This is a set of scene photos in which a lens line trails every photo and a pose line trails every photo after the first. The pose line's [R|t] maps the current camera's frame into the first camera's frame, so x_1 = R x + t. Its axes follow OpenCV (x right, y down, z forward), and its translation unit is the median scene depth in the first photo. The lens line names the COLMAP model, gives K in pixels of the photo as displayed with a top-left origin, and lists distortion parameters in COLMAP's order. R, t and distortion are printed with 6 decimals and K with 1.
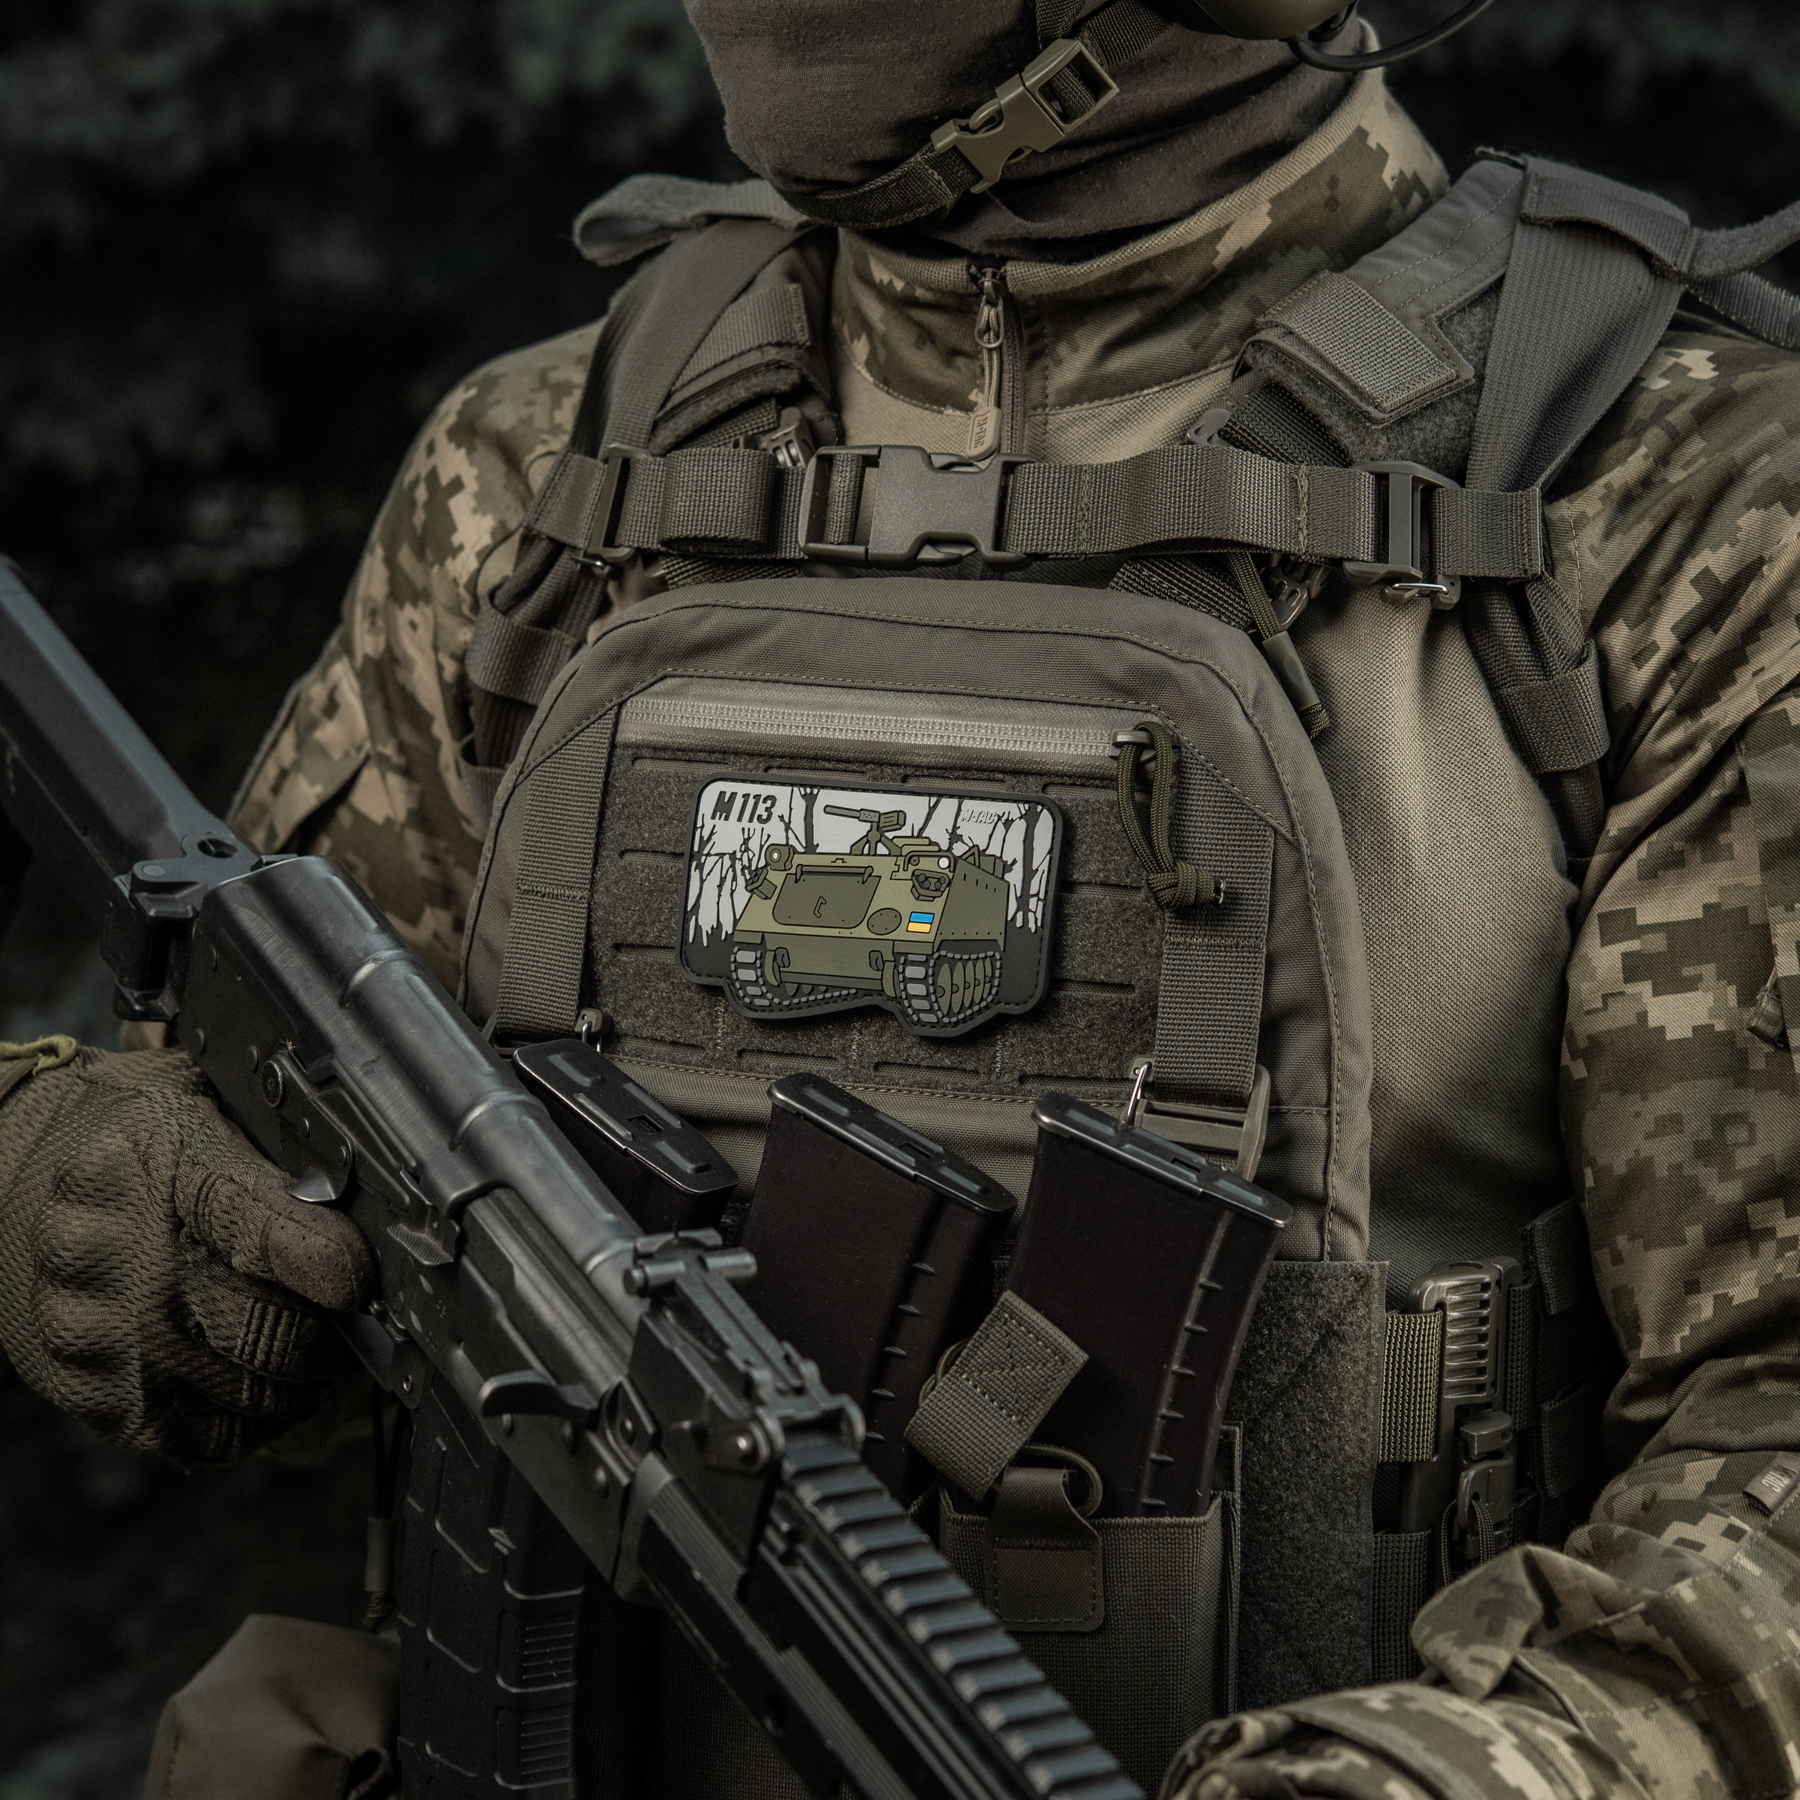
lens RADIAL K [[5222.7, 0, 942.1], [0, 5222.7, 847.2], [0, 0, 1]] dist [-0.094525, 0.721672]
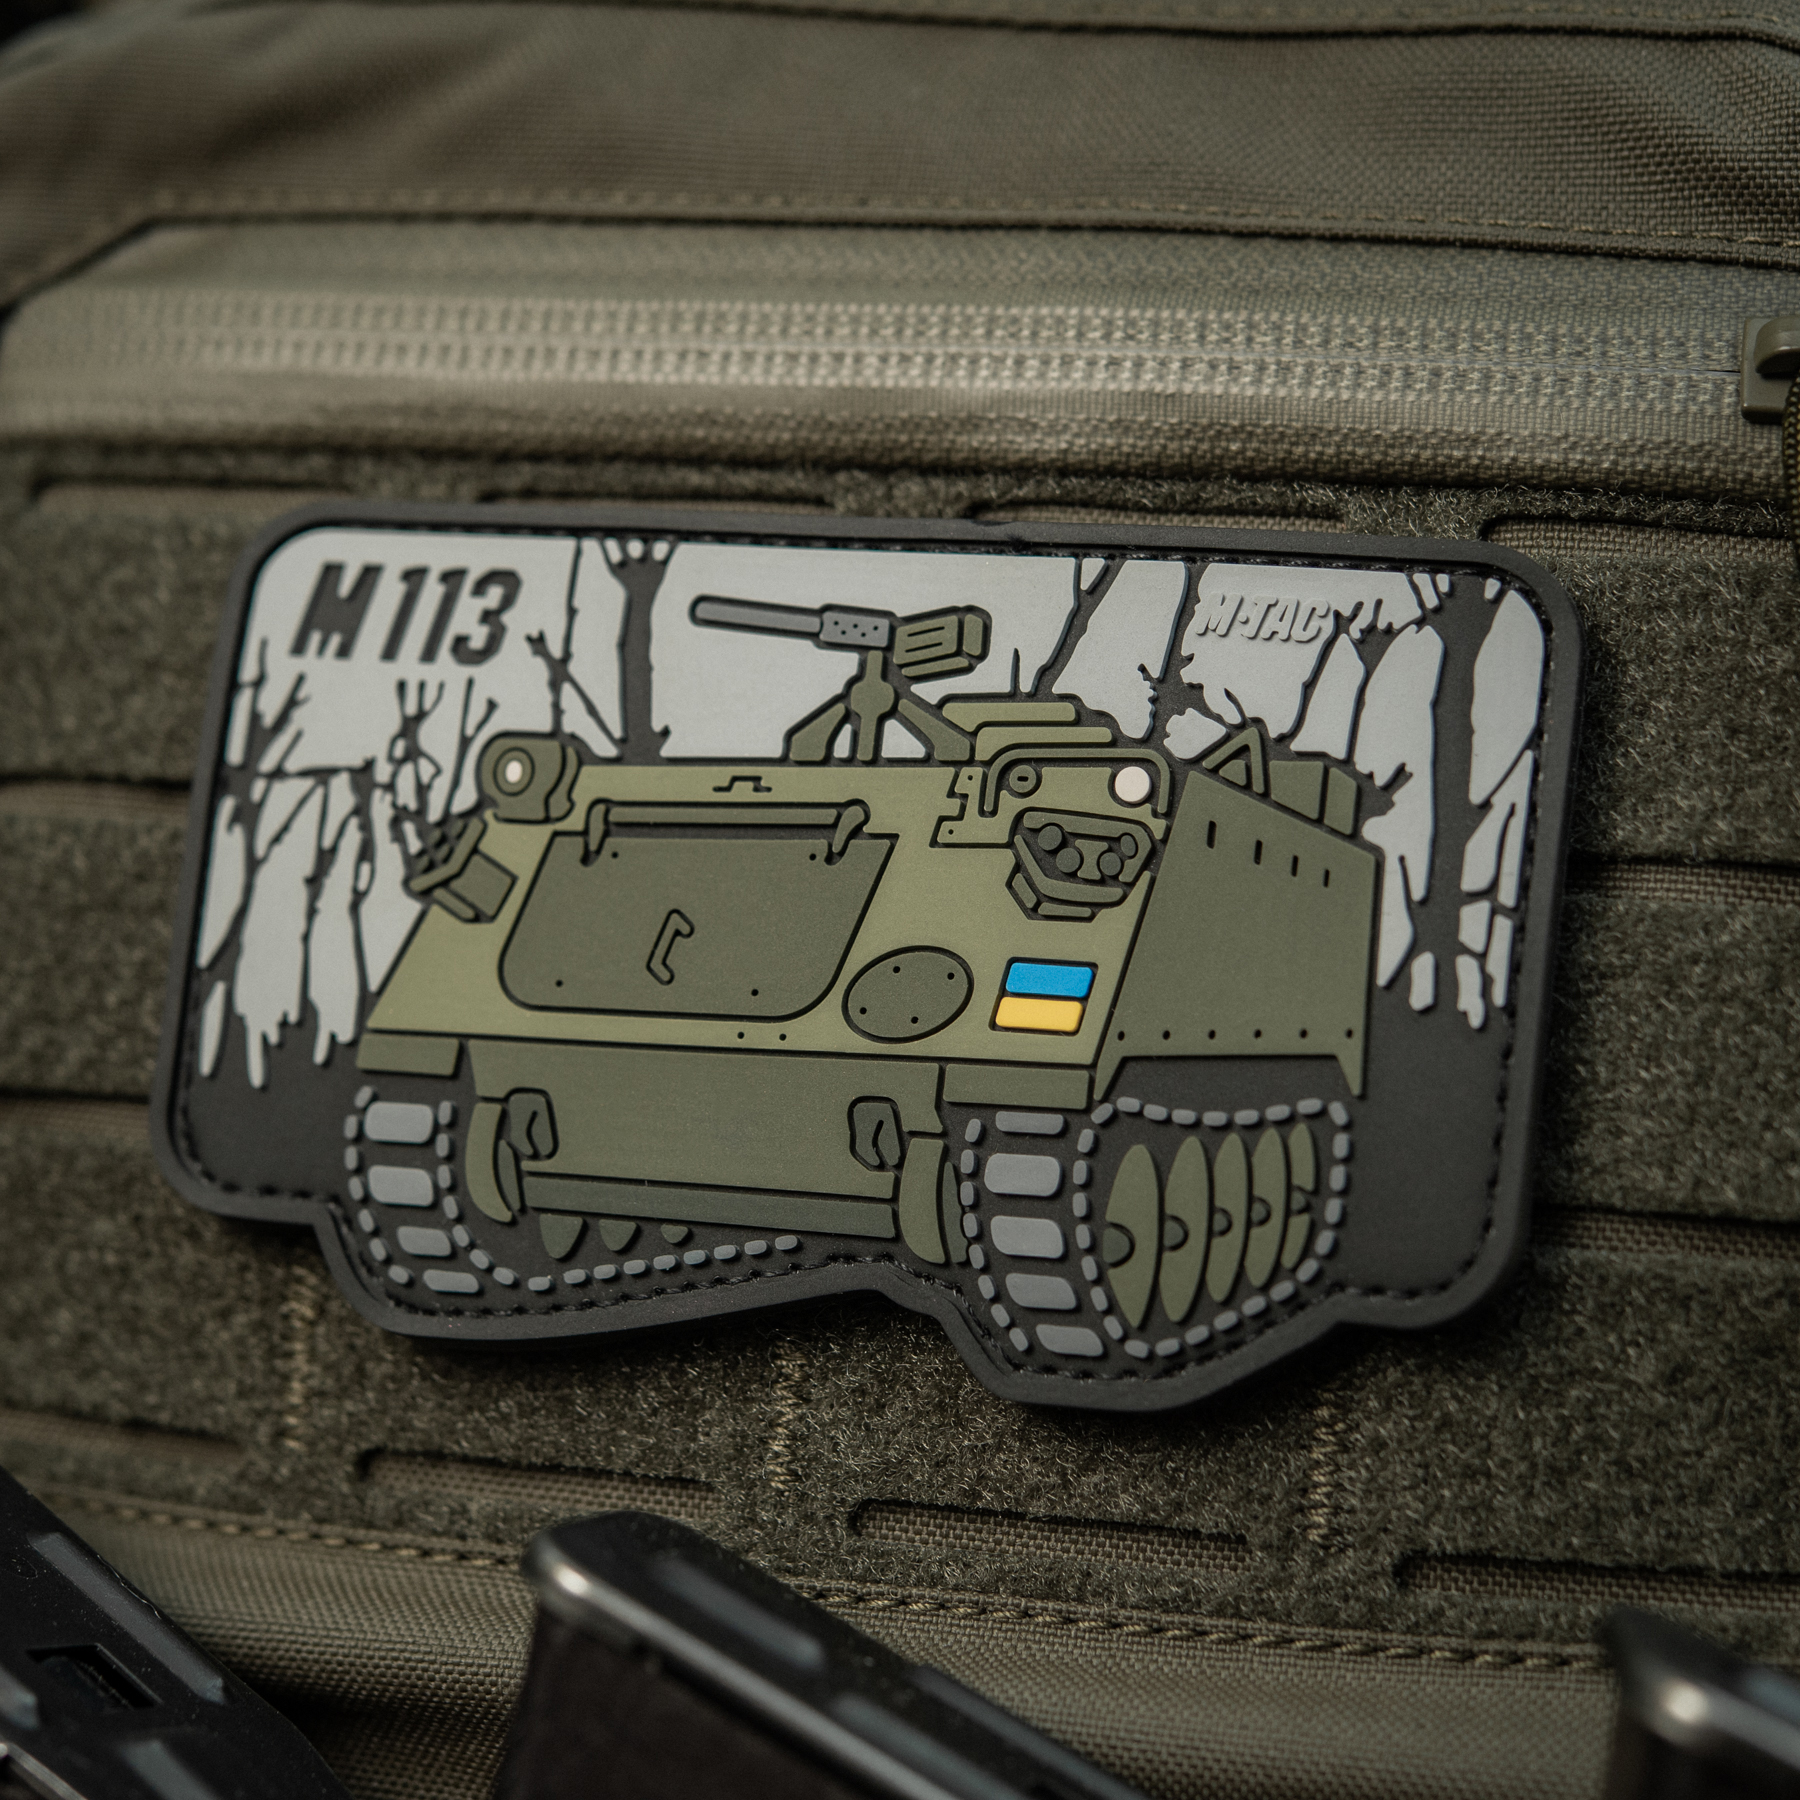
lens RADIAL K [[4786.7, 0, 871.6], [0, 4786.7, 896.8], [0, 0, 1]] dist [-0.057485, -0.592597]
pose [[0.995299, 0.030471, 0.091932, -0.036706], [-0.021624, 0.995172, -0.095735, 0.033648], [-0.094405, 0.093297, 0.991153, 0.746077]]
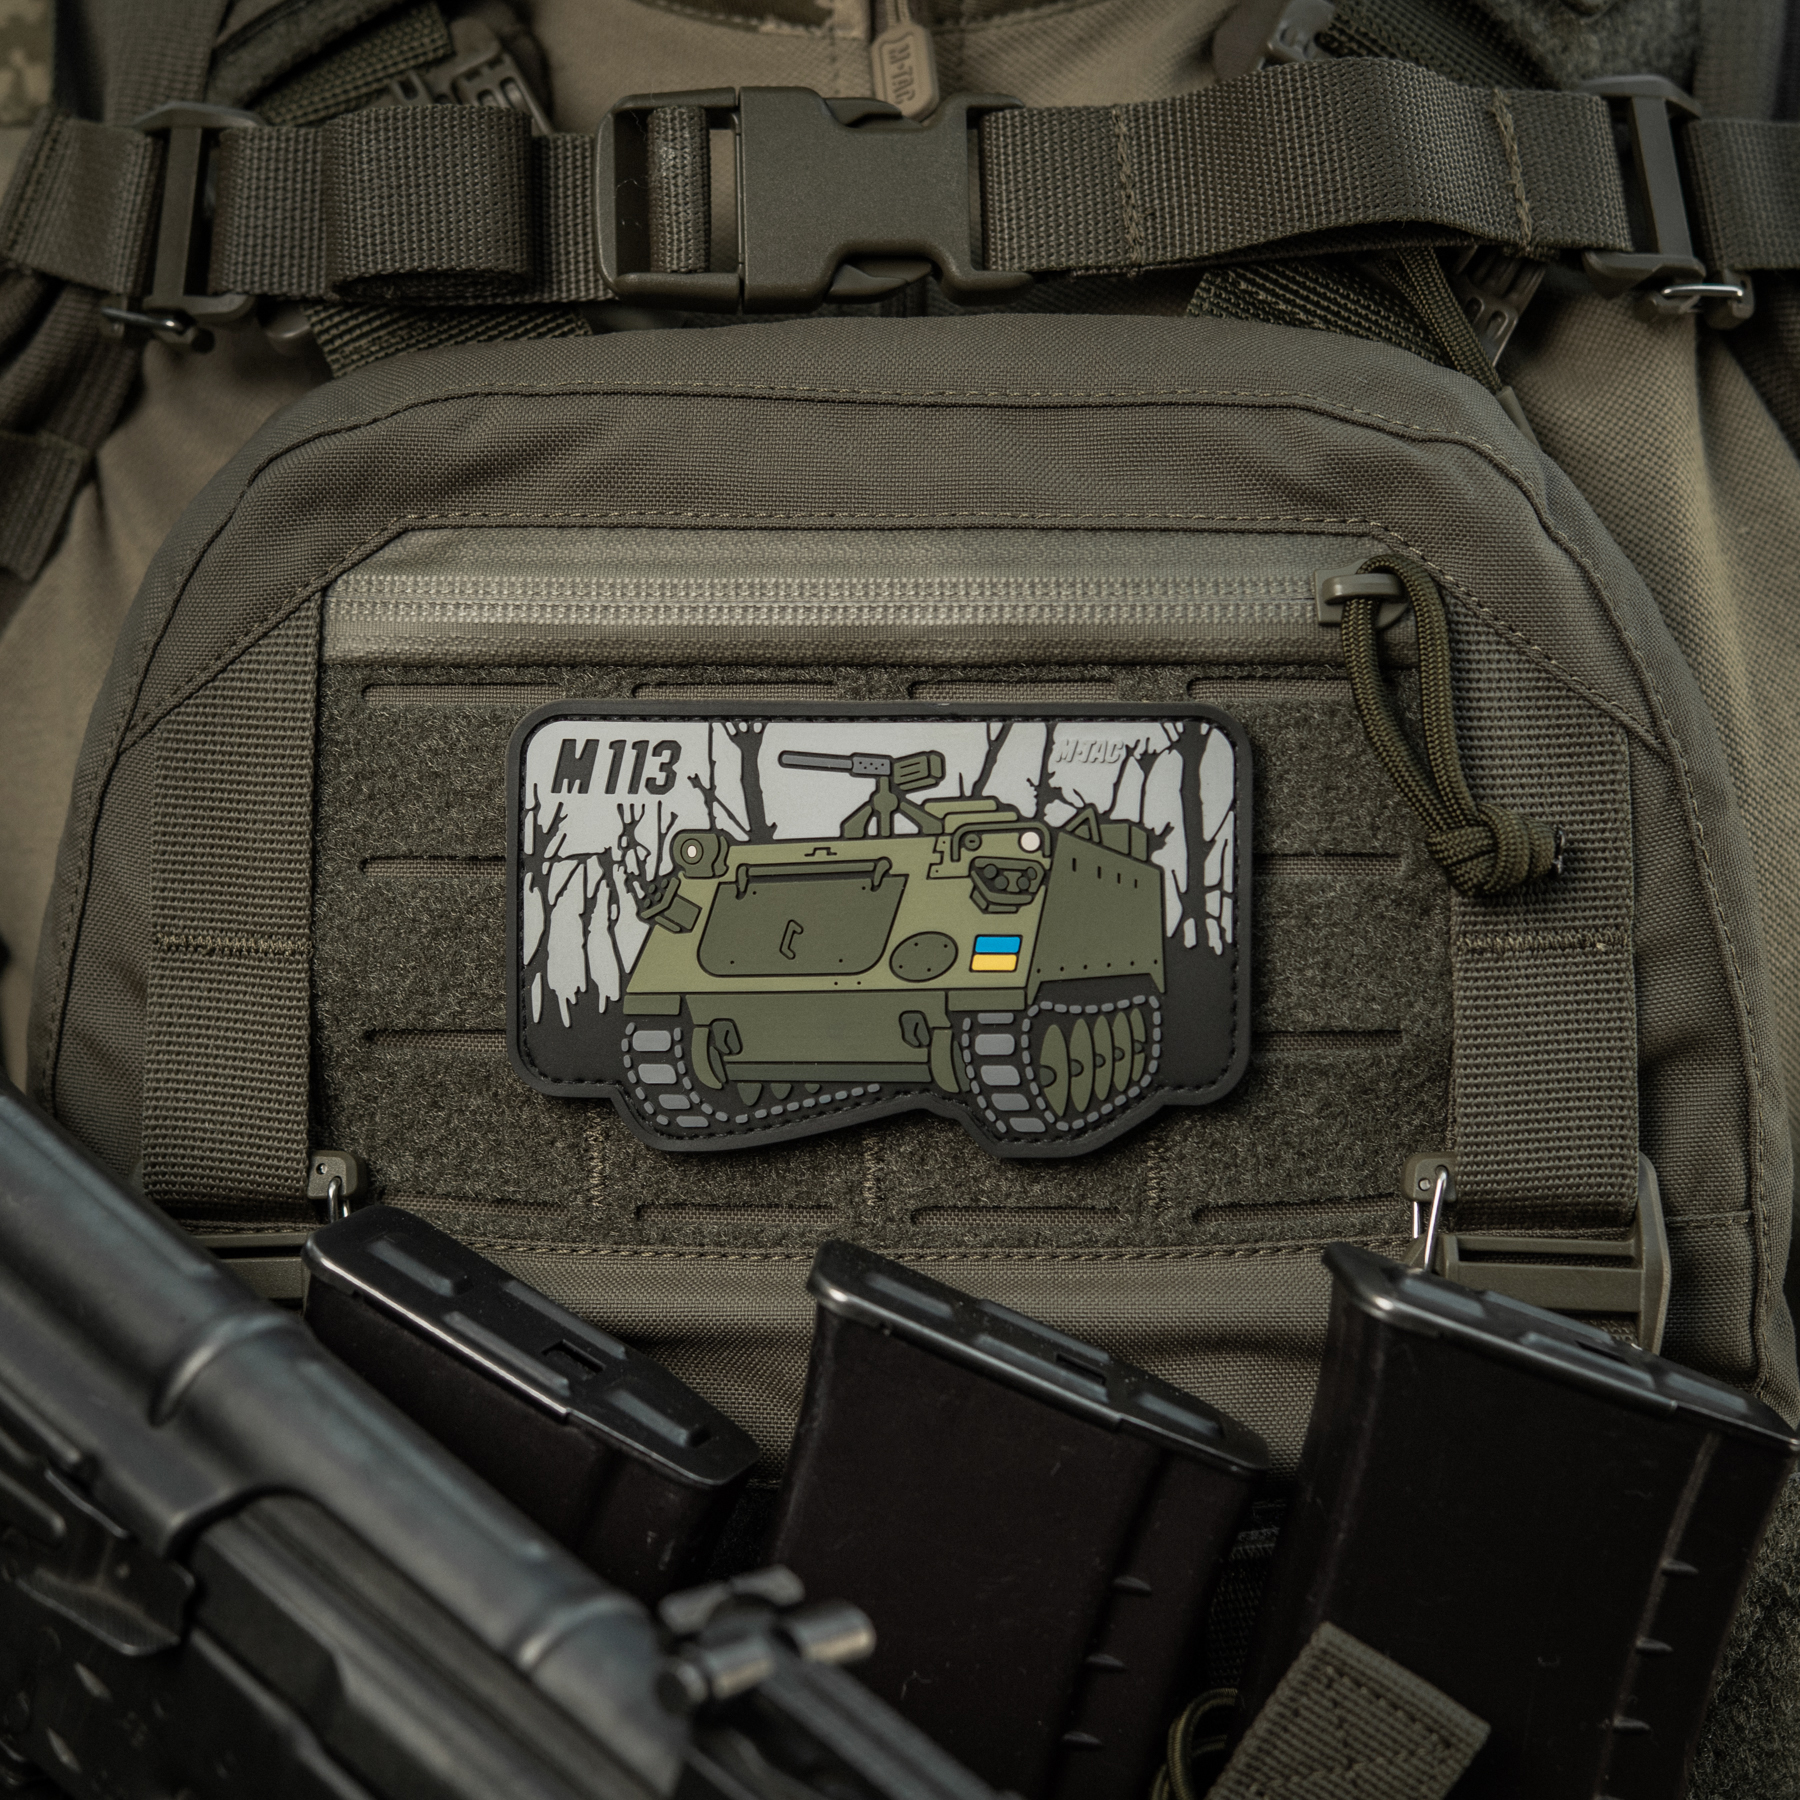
lens RADIAL K [[4786.7, 0, 871.6], [0, 4786.7, 896.8], [0, 0, 1]] dist [-0.057485, -0.592597]
pose [[0.951490, -0.105260, 0.289114, -0.160421], [0.079038, 0.991747, 0.100953, -0.042978], [-0.297354, -0.073205, 0.951957, 0.525723]]
